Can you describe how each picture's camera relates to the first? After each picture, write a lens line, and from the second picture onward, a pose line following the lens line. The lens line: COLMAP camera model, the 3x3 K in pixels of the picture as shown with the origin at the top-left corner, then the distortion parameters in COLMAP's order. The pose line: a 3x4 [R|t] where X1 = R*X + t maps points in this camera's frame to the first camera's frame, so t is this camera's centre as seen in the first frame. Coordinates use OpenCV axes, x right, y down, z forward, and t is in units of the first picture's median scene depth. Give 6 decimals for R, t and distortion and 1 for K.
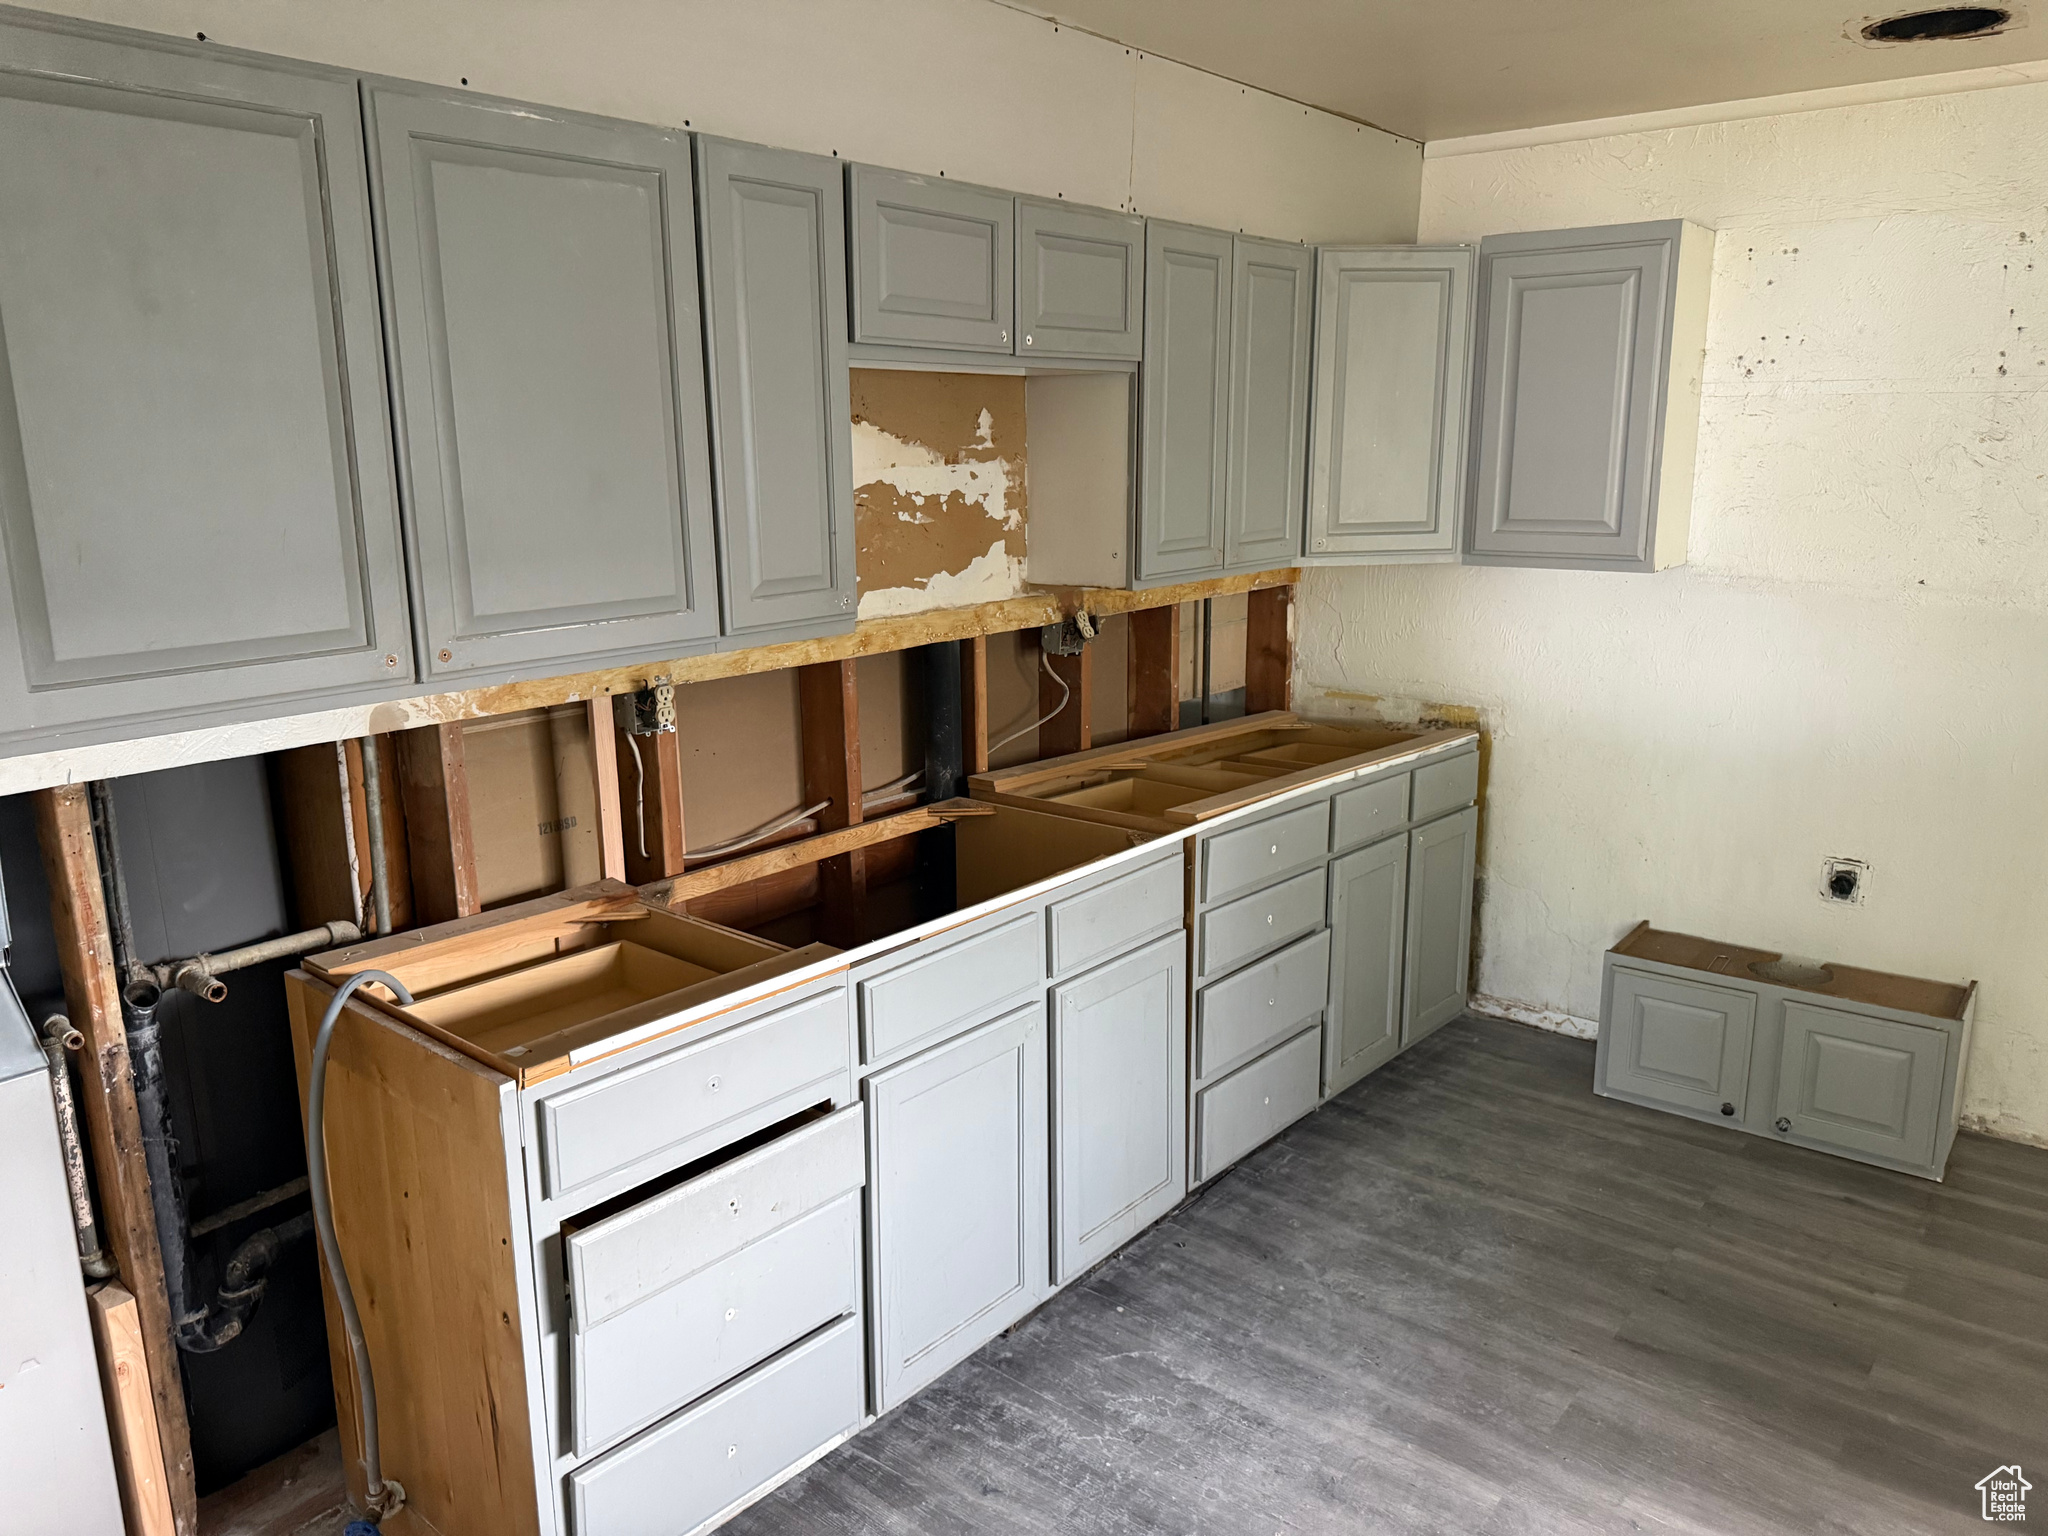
lens RADIAL K [[1451.3, 0, 1030.3], [0, 1451.3, 764.8], [0, 0, 1]] dist [0.052386, -0.058880]
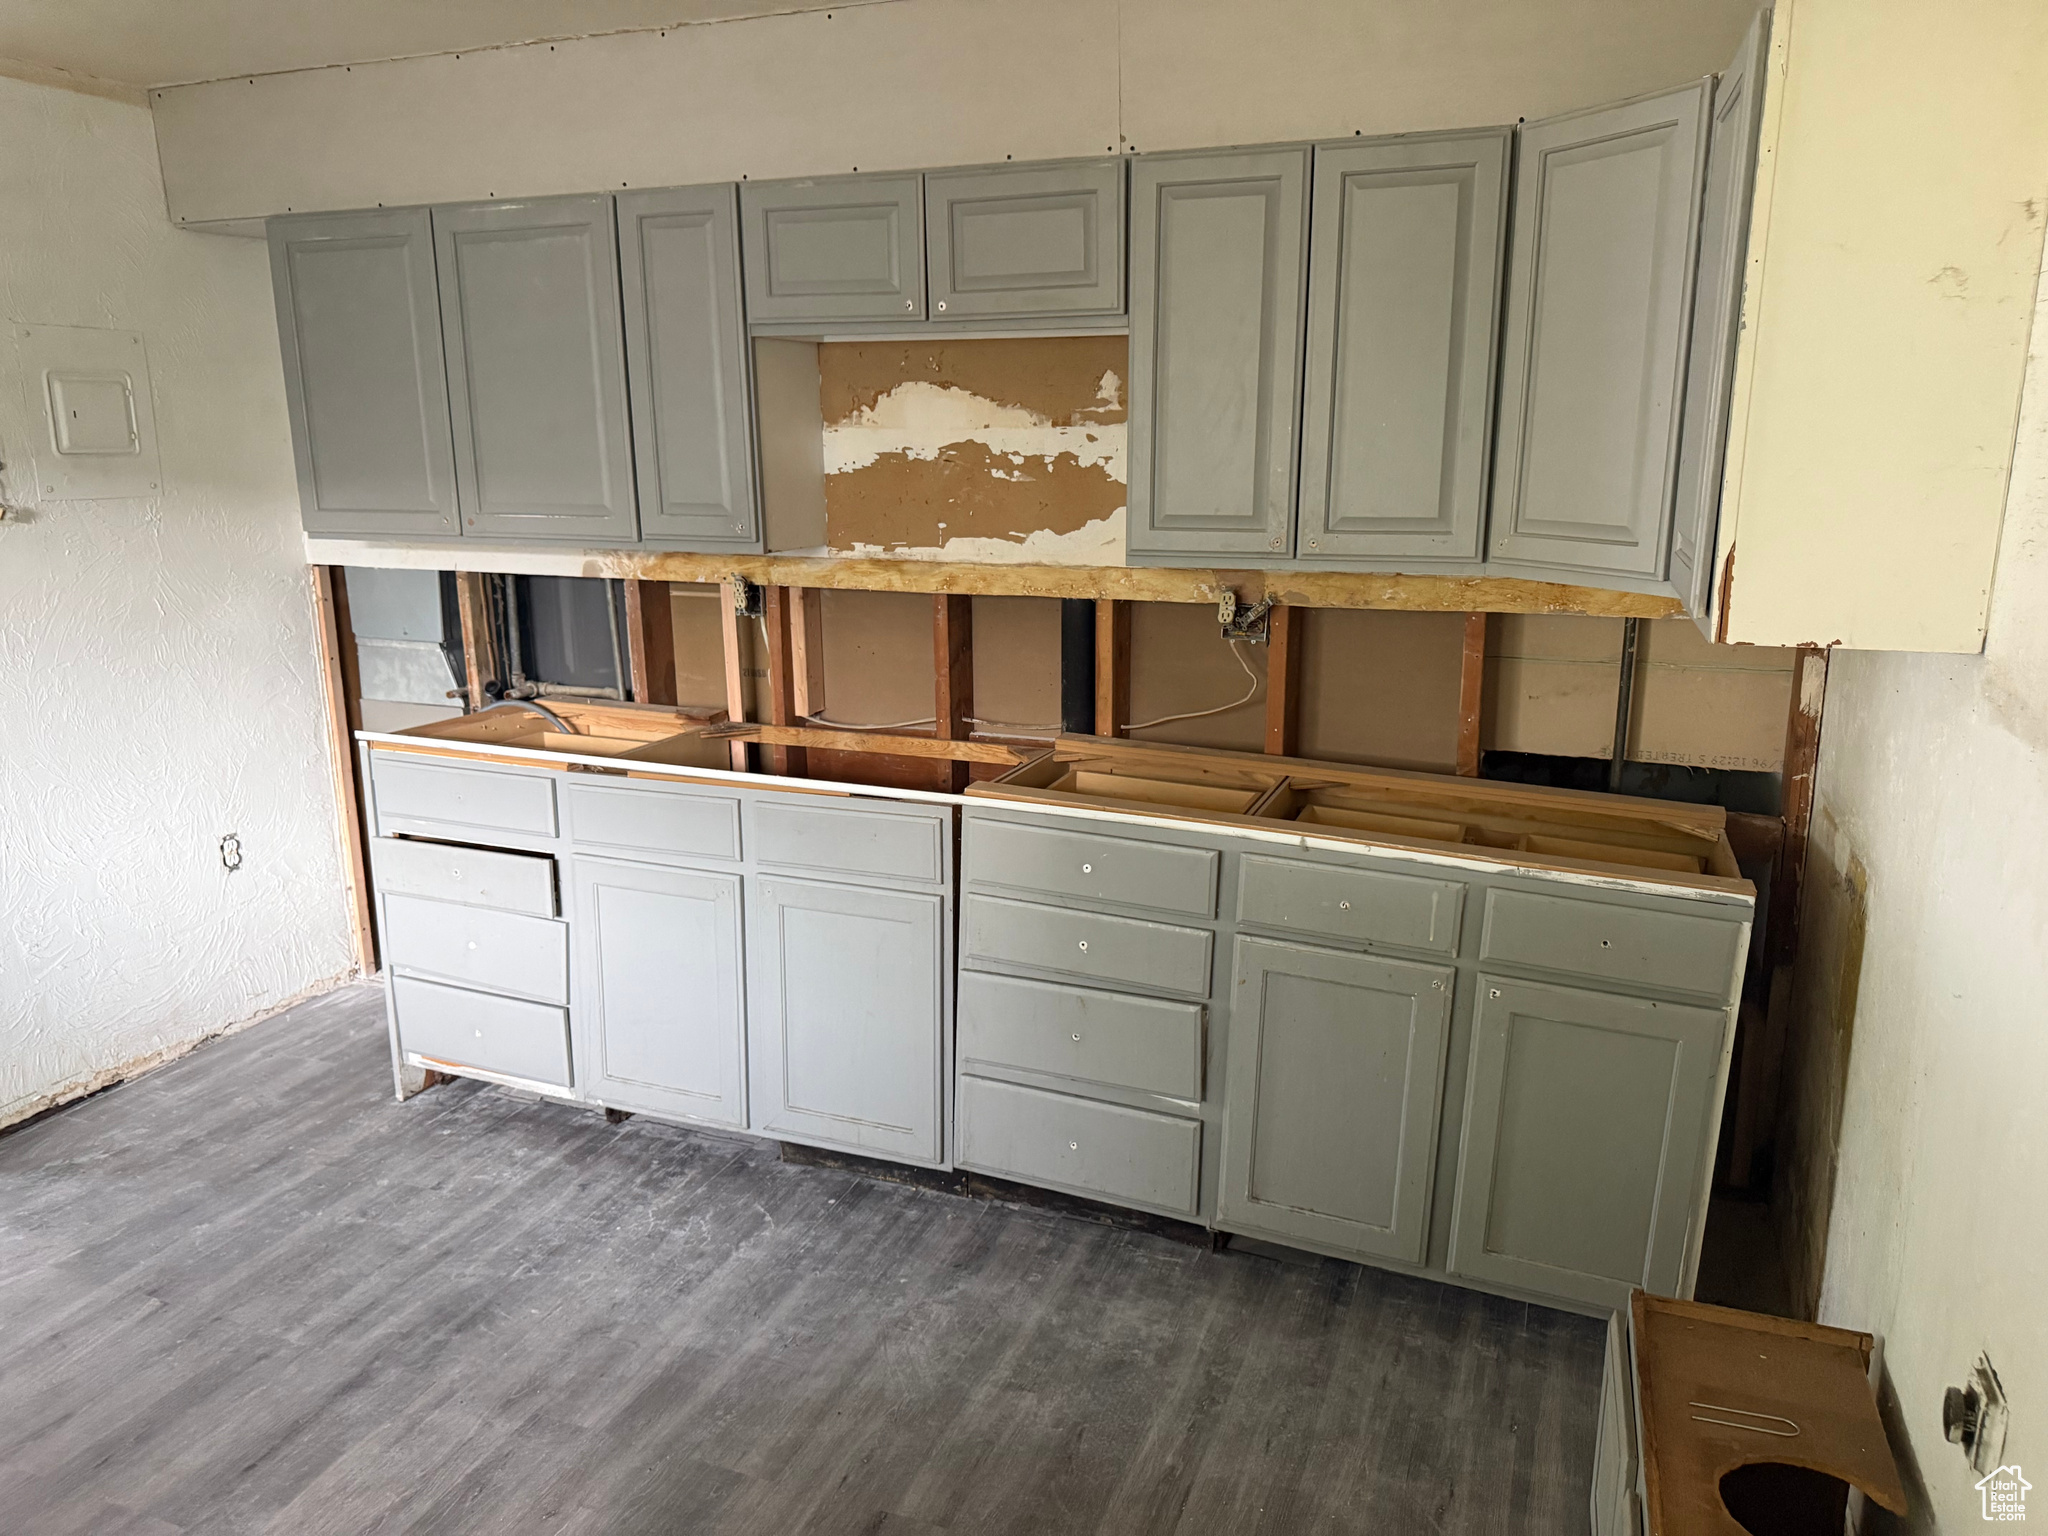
lens RADIAL K [[1451.3, 0, 1029.1], [0, 1451.3, 775.9], [0, 0, 1]] dist [0.052386, -0.058880]
pose [[0.313493, 0.226556, -0.922169, 0.958606], [-0.208708, 0.963815, 0.165837, -0.134567], [0.926371, 0.140475, 0.349433, 0.654611]]
